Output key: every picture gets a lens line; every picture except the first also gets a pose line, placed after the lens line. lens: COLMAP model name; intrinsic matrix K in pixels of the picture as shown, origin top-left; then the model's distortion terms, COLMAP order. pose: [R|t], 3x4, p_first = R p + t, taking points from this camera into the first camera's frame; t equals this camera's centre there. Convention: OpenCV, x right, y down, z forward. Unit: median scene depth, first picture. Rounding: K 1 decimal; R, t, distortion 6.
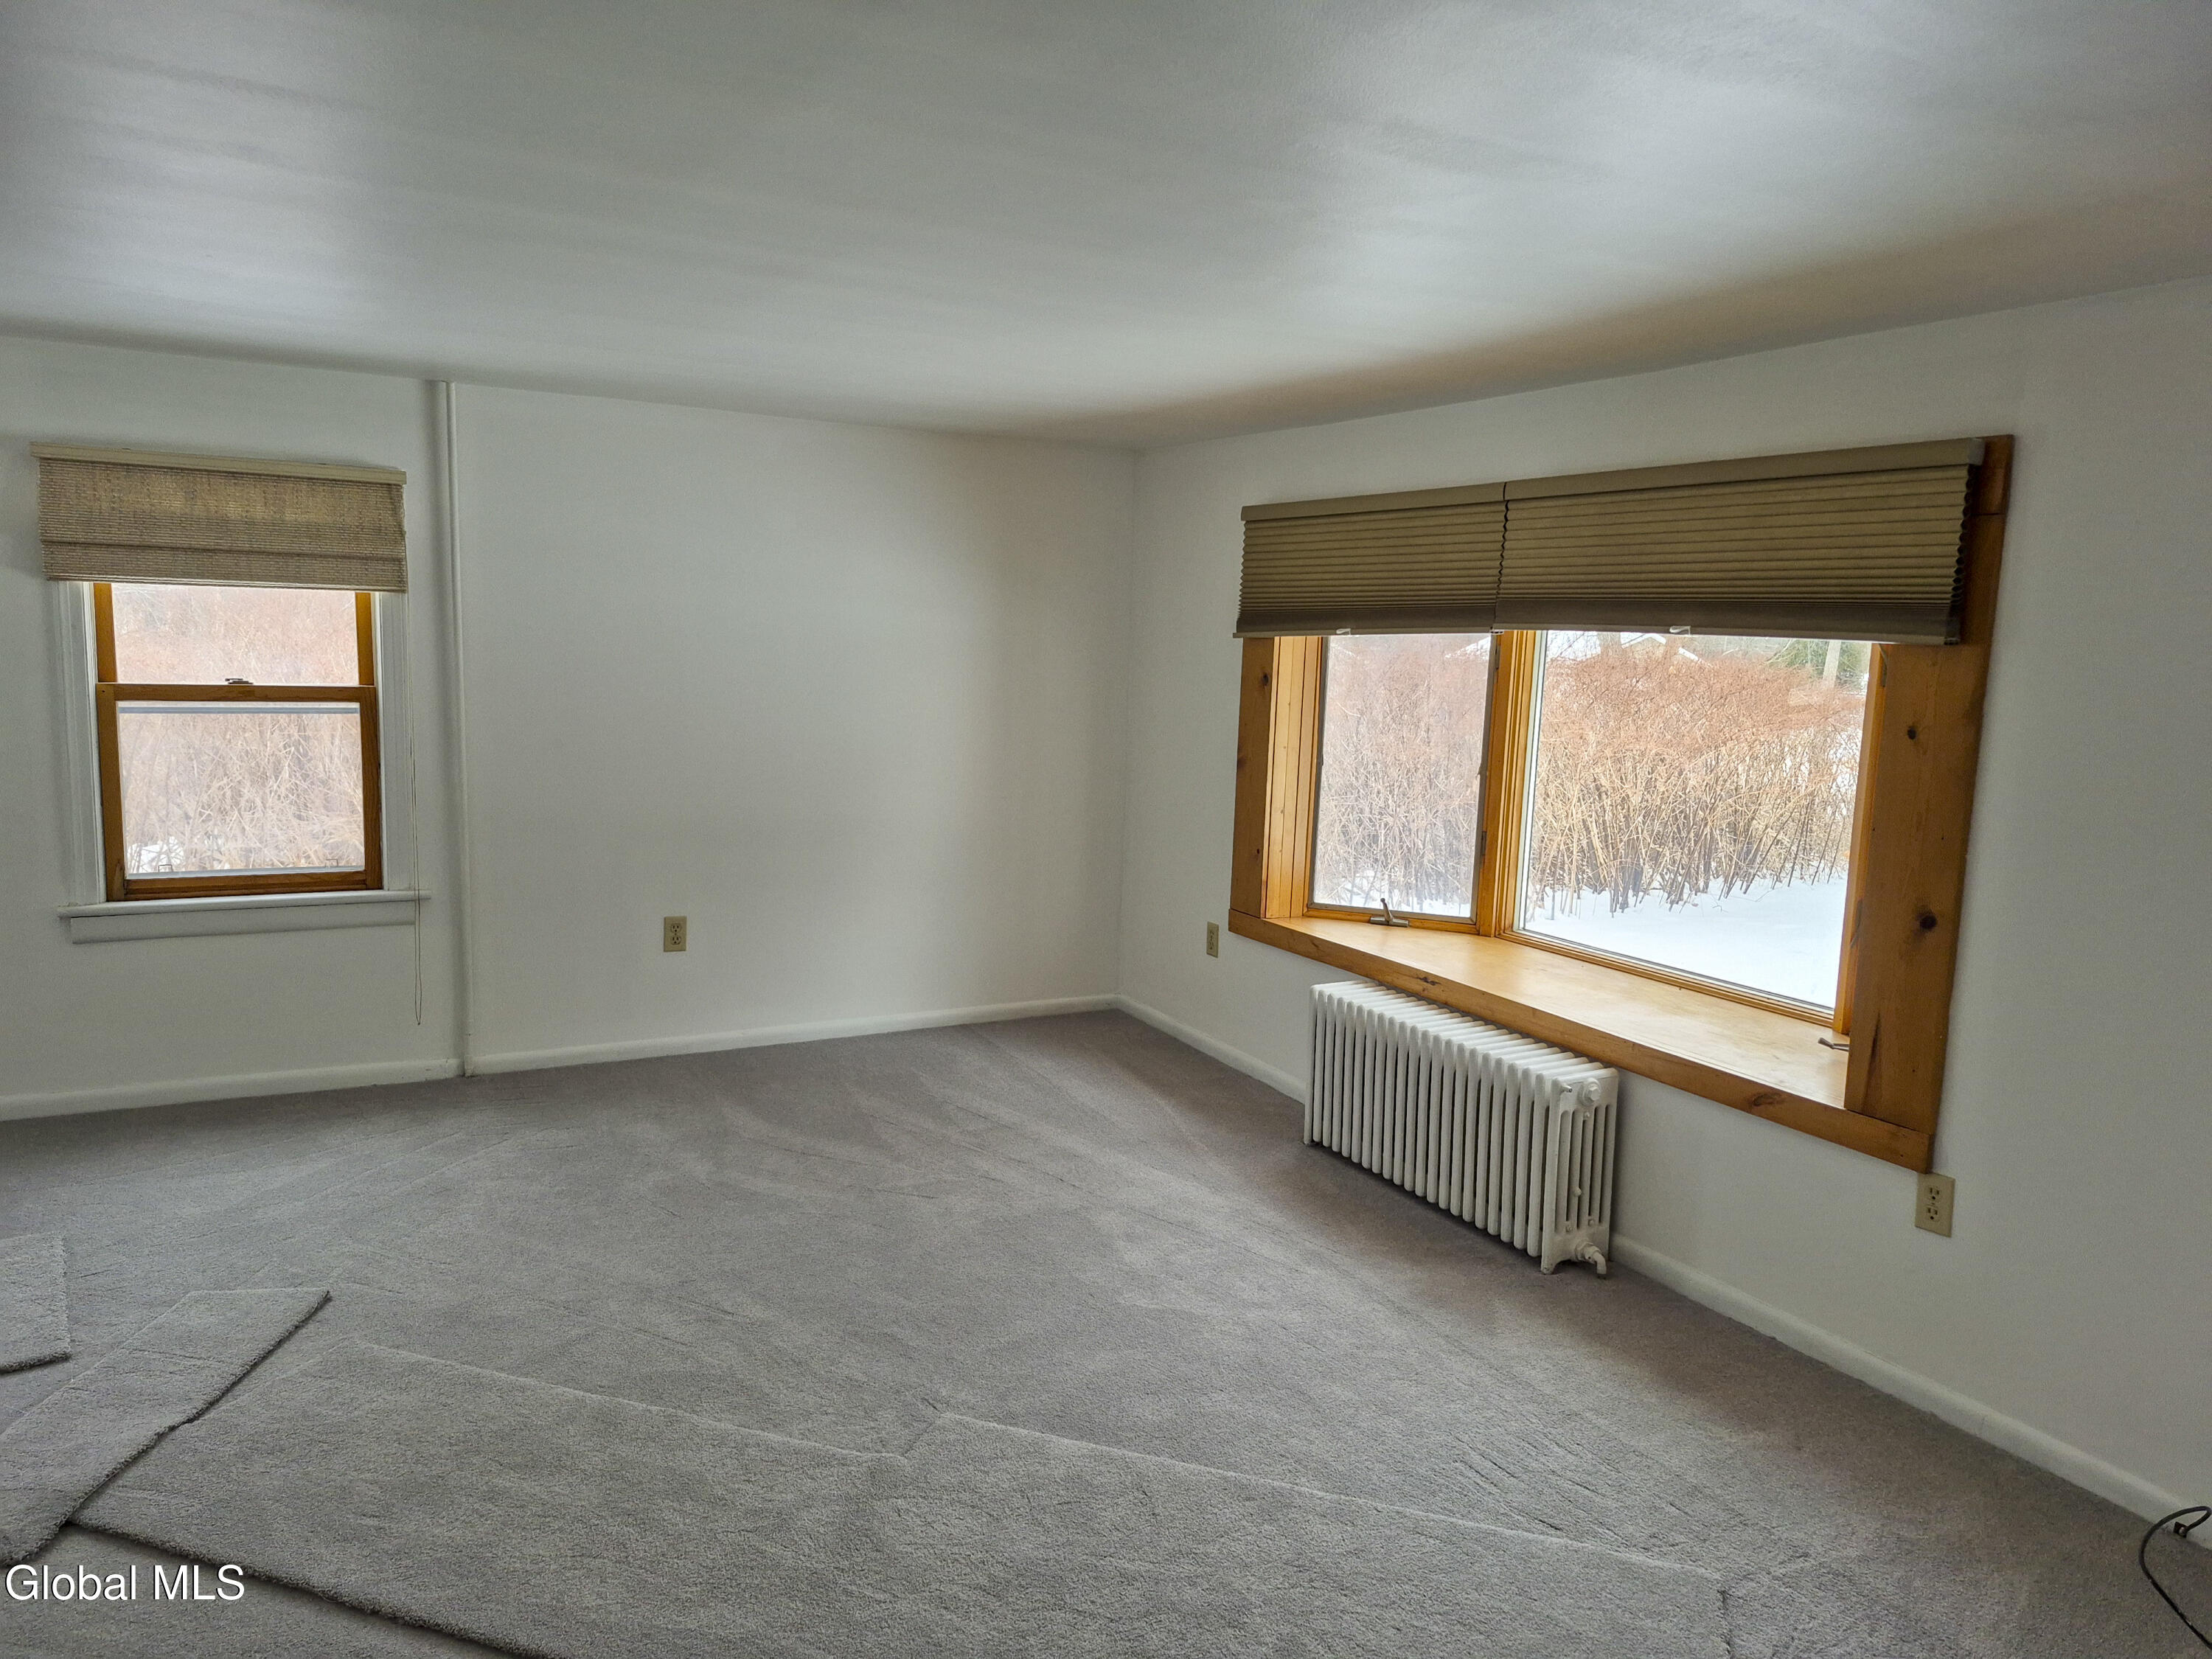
lens RADIAL K [[1609.7, 0, 1093.4], [0, 1609.7, 841.6], [0, 0, 1]] dist [0.103171, -0.041316]
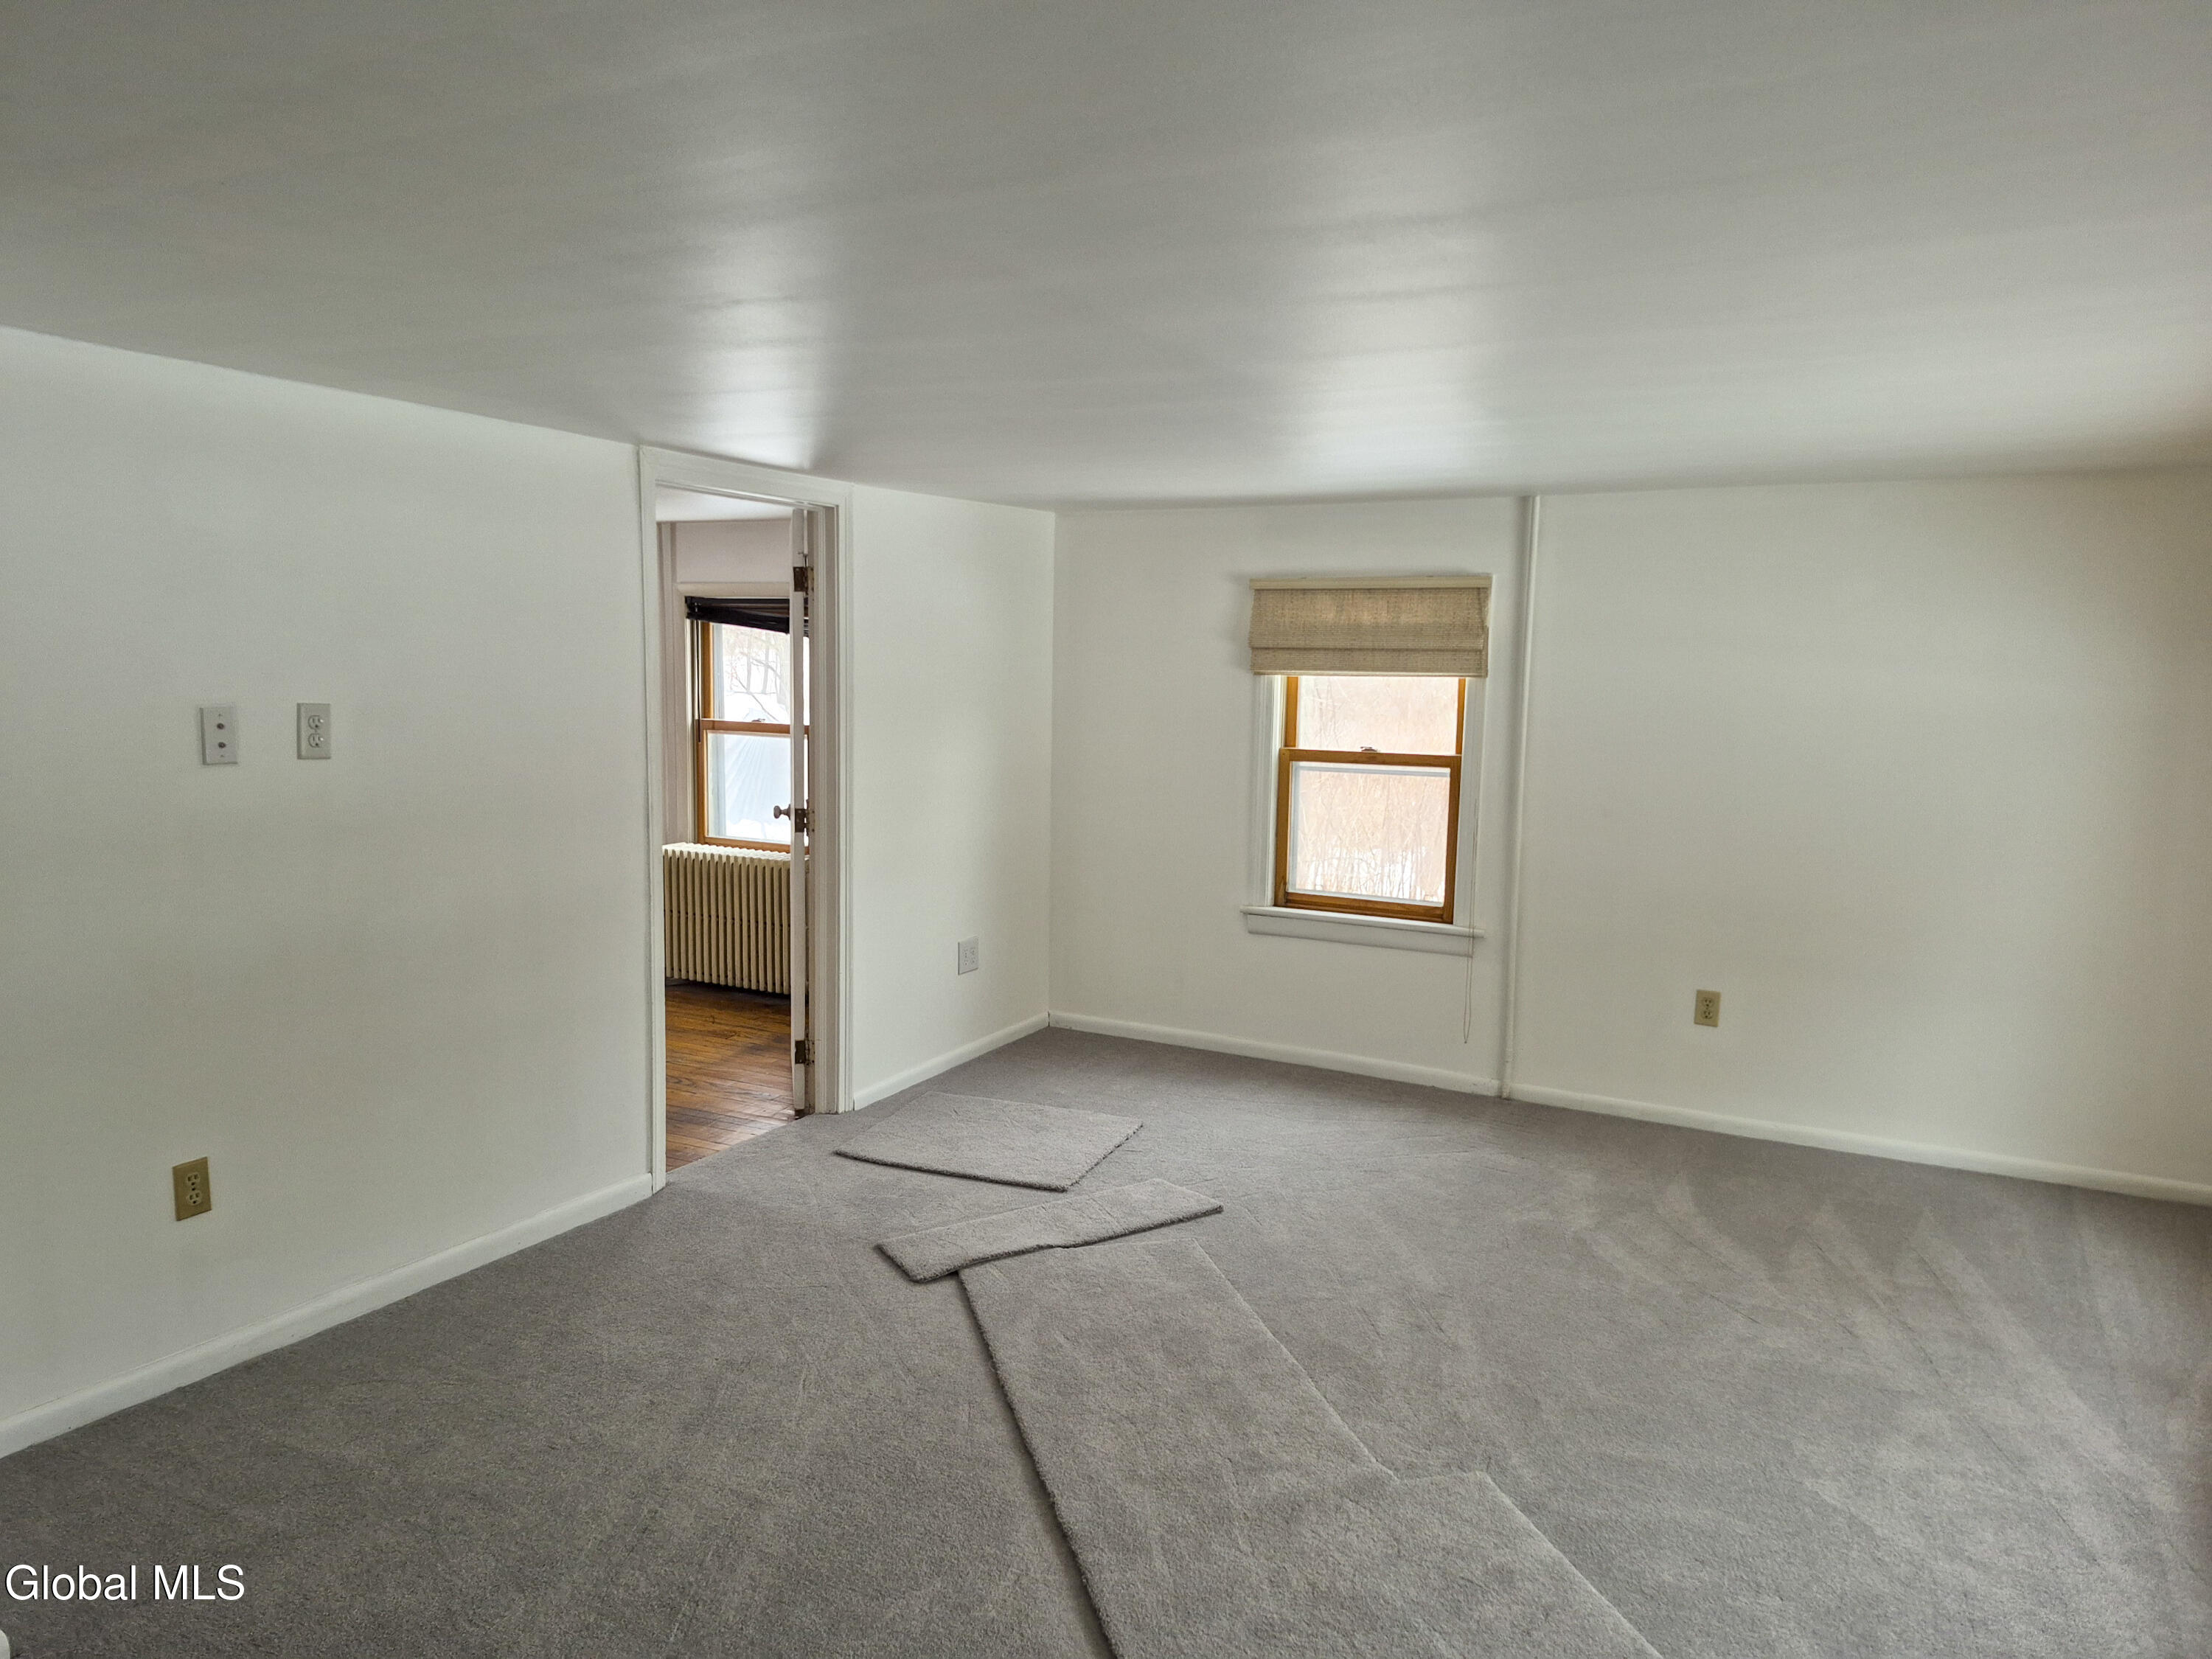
lens RADIAL K [[1609.7, 0, 1111.4], [0, 1609.7, 831.1], [0, 0, 1]] dist [0.103171, -0.041316]
pose [[0.554561, 0.073231, -0.828914, 0.428272], [-0.115834, 0.993216, 0.010250, -0.023419], [0.824041, 0.090332, 0.559281, 0.138091]]
